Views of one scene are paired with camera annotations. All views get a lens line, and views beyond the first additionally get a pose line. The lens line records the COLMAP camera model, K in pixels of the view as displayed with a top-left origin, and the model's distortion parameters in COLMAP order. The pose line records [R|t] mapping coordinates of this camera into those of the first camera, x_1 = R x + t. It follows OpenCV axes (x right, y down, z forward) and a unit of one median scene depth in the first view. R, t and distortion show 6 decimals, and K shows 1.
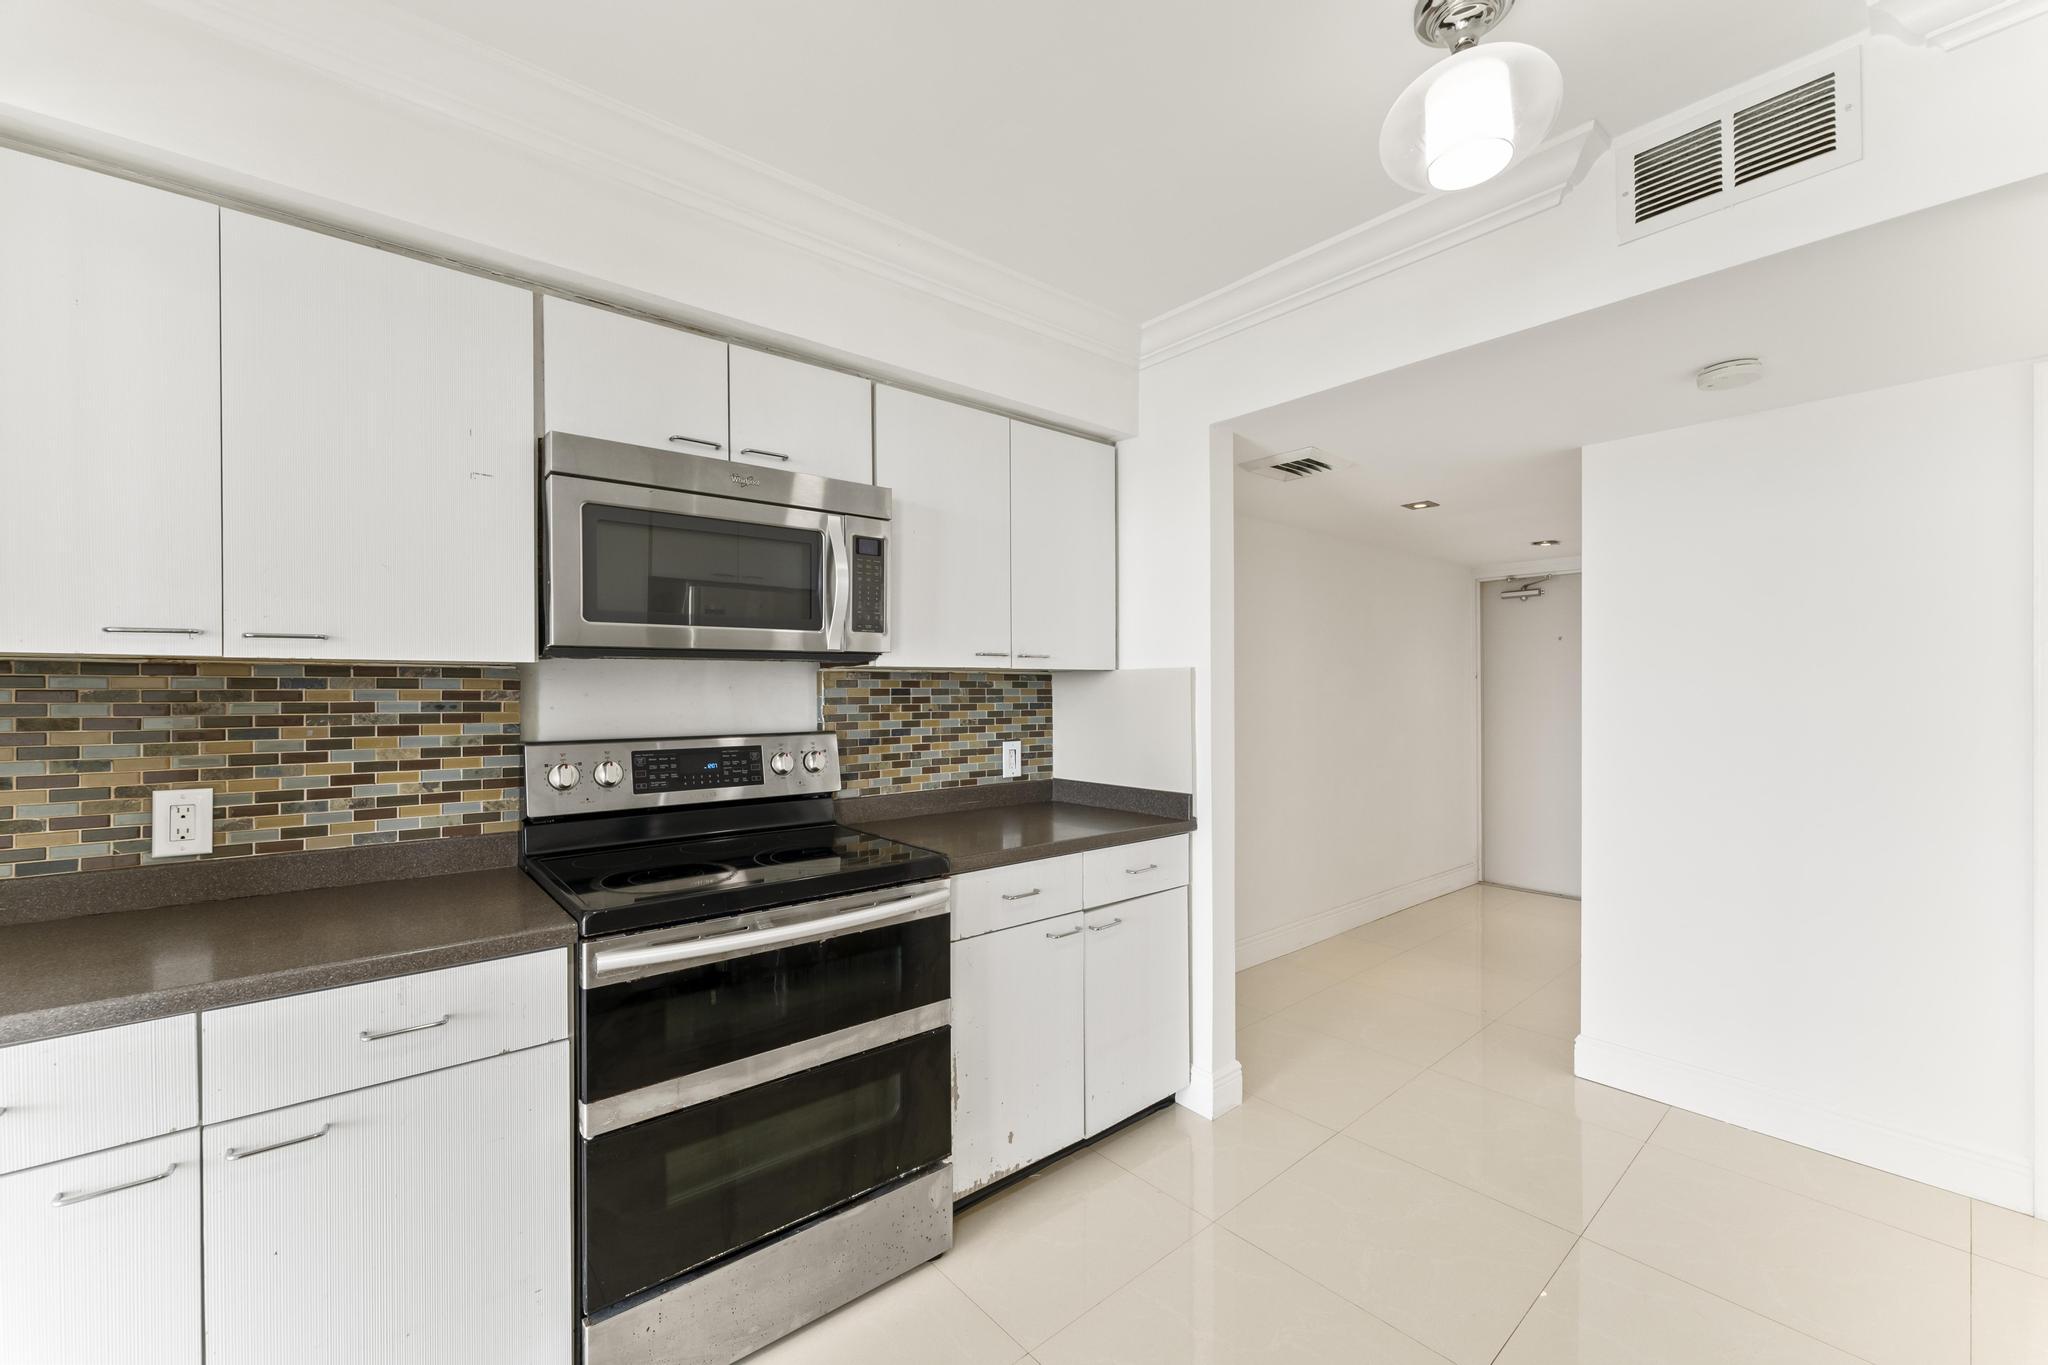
lens RADIAL K [[814.5, 0, 1022.9], [0, 814.5, 691.0], [0, 0, 1]] dist [0.000558, 0.000262]
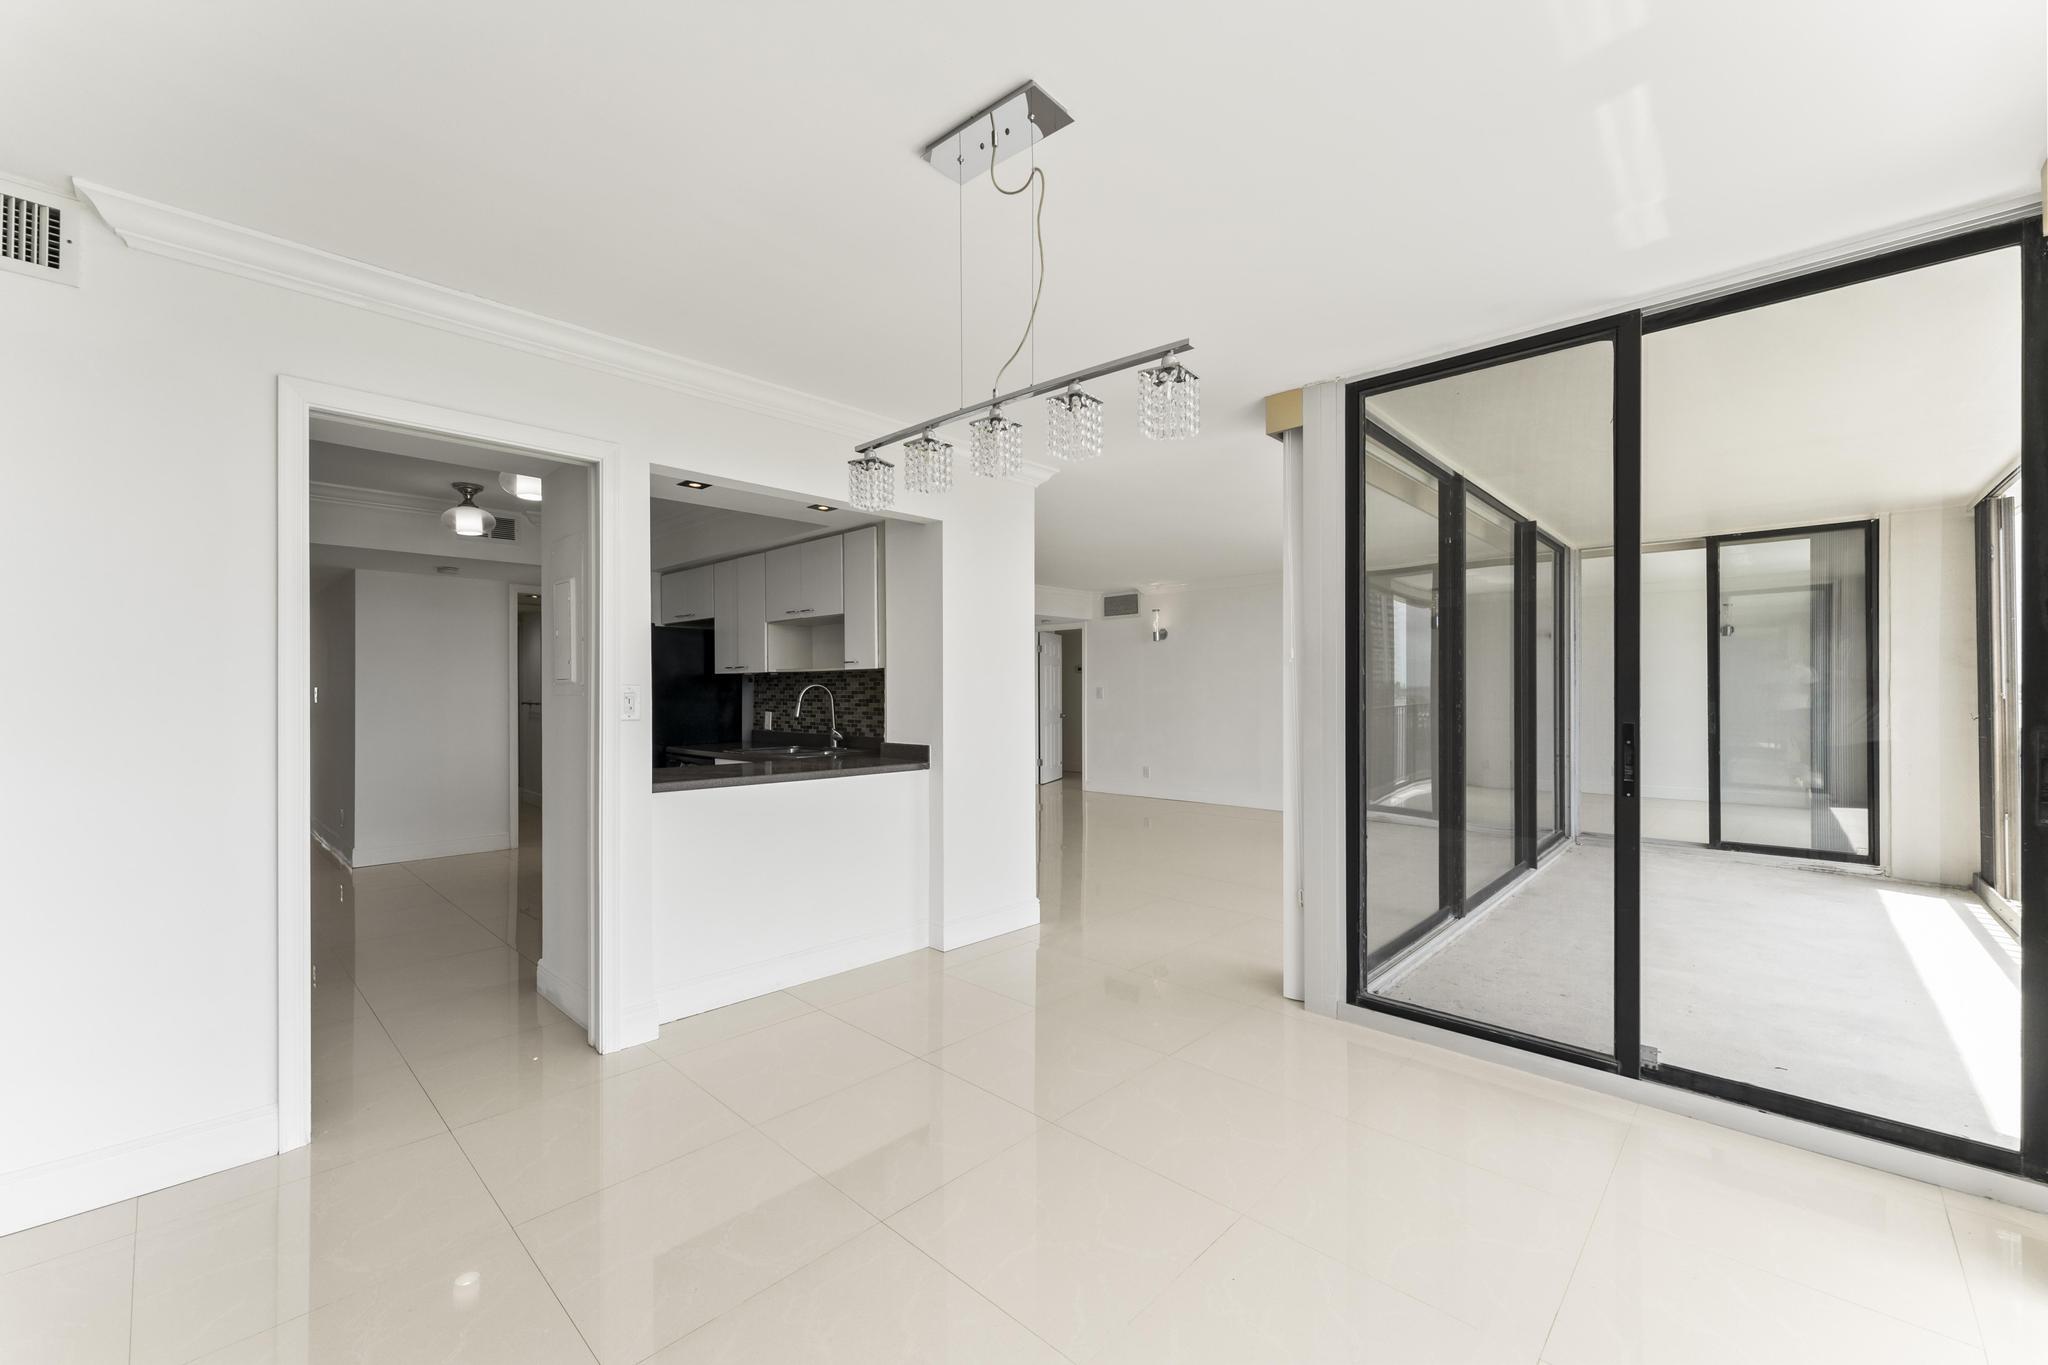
lens RADIAL K [[814.5, 0, 1022.9], [0, 814.5, 691.0], [0, 0, 1]] dist [0.000558, 0.000262]
pose [[-0.089069, -0.000481, 0.996025, -1.749323], [0.004533, 0.999989, 0.000889, 0.024616], [-0.996015, 0.004594, -0.089066, -0.588185]]
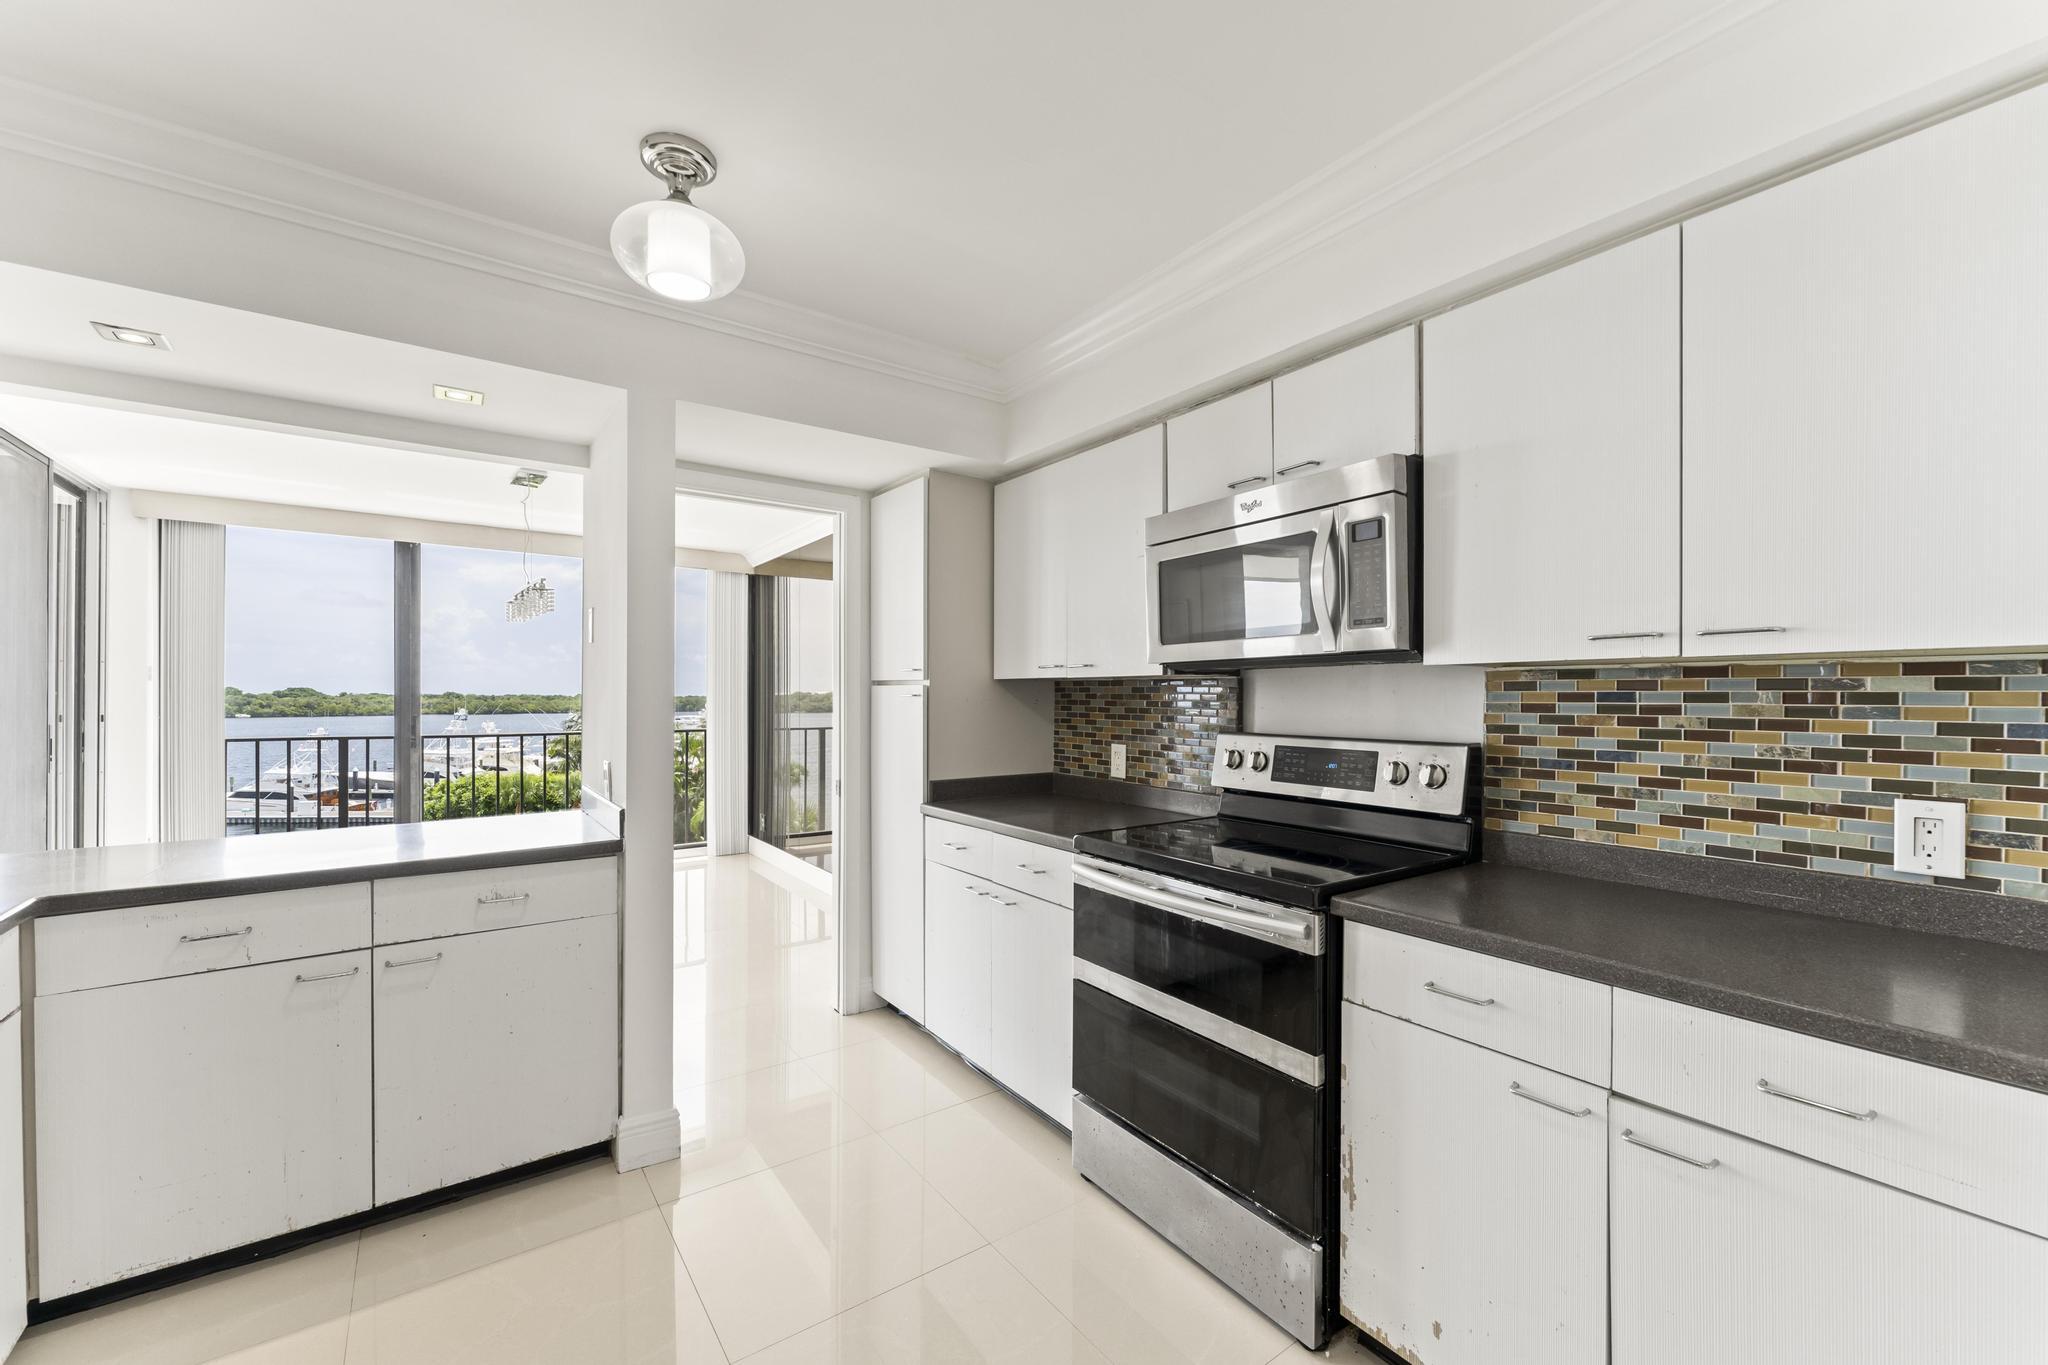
lens RADIAL K [[819.4, 0, 1023.3], [0, 819.4, 698.2], [0, 0, 1]] dist [-0.000719, -0.000031]
pose [[-0.085284, 0.003957, -0.996349, 0.605772], [-0.004565, 0.999980, 0.004362, 0.001412], [0.996346, 0.004921, -0.085264, 0.592837]]
